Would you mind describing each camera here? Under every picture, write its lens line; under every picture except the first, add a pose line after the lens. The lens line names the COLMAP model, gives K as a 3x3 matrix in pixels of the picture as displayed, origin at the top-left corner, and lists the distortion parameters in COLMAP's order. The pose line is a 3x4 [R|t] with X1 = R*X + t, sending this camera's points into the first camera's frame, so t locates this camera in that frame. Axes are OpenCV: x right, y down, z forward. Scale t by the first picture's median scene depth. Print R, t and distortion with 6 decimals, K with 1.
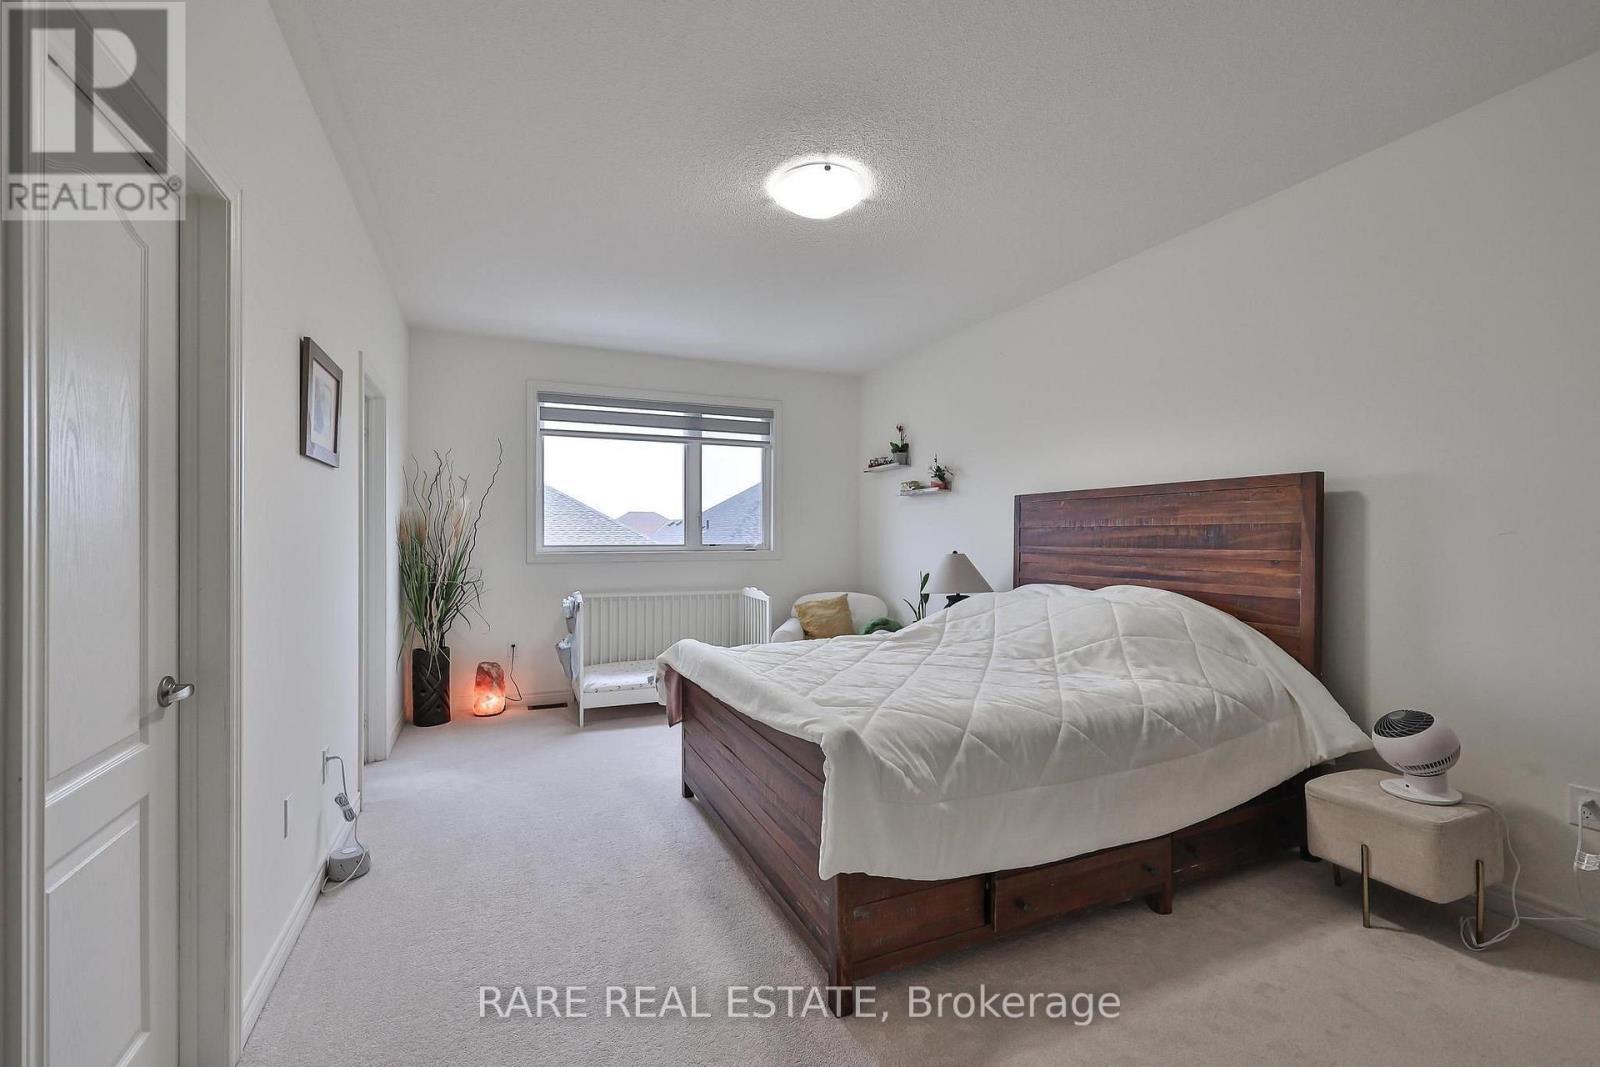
lens RADIAL K [[665.6, 0, 792.0], [0, 665.6, 533.1], [0, 0, 1]] dist [-0.004091, -0.000040]
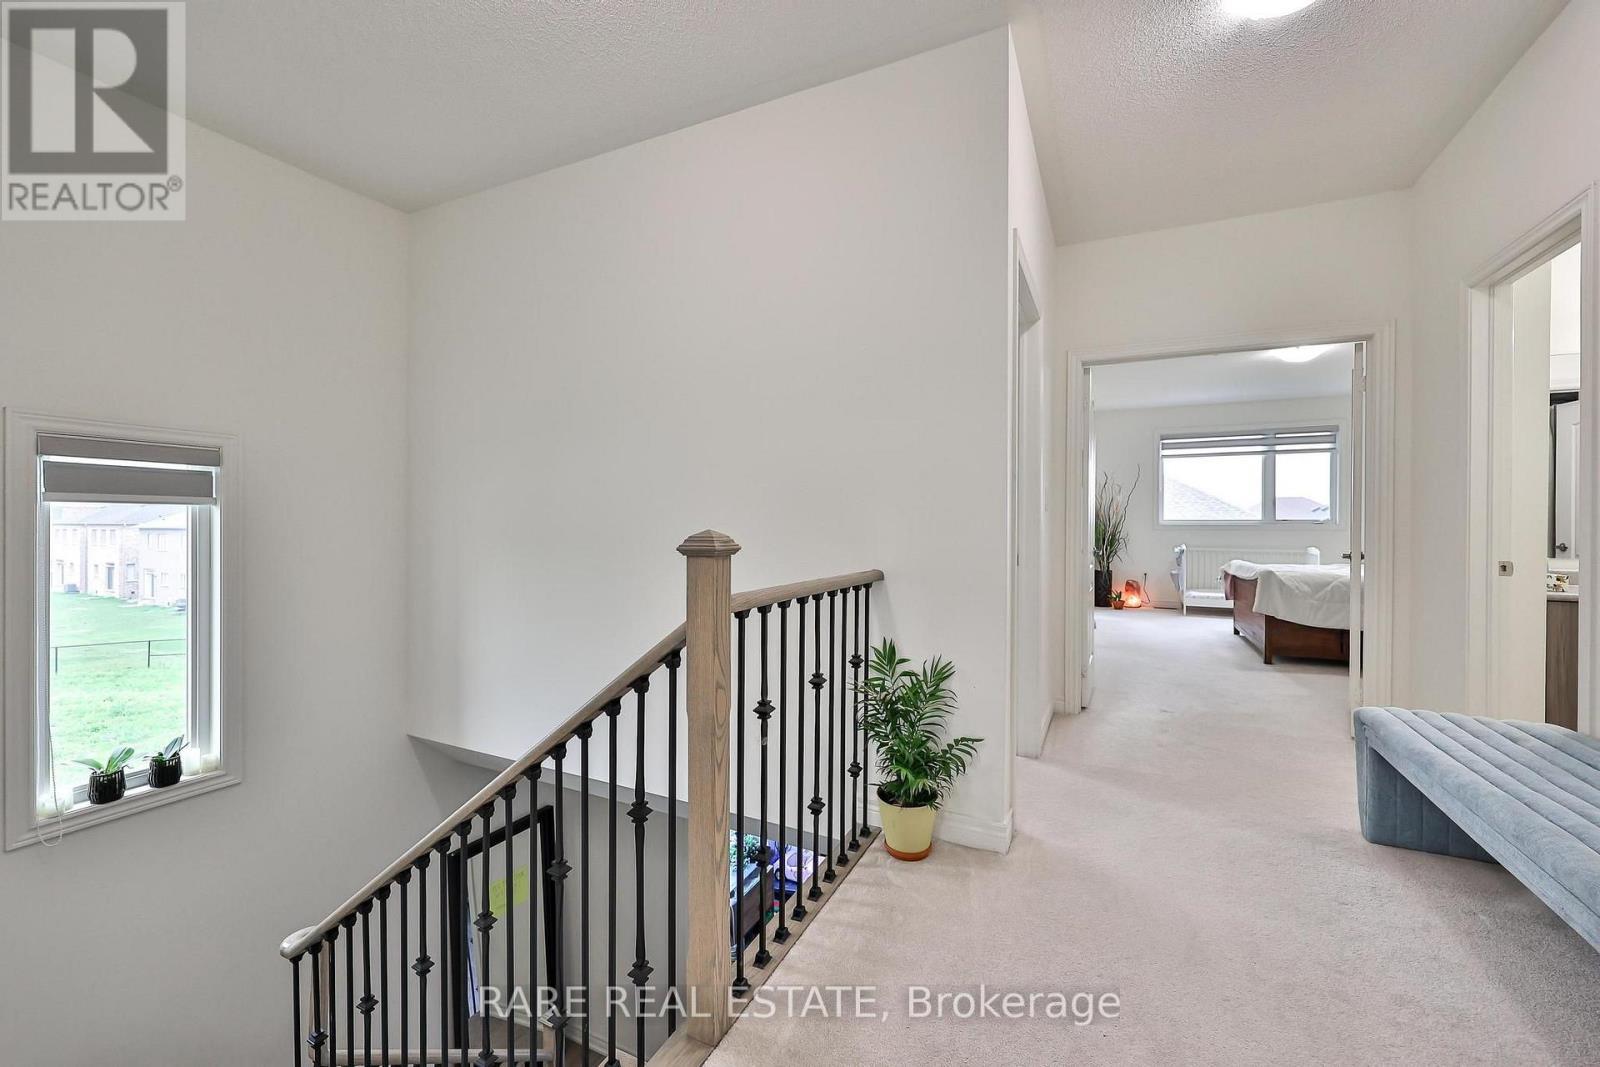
lens RADIAL K [[665.6, 0, 790.7], [0, 665.6, 526.8], [0, 0, 1]] dist [-0.004091, -0.000040]
pose [[0.652872, 0.008458, -0.757421, 0.357697], [-0.003566, 0.999961, 0.008092, 0.027379], [0.757460, -0.002582, 0.652877, -1.012388]]
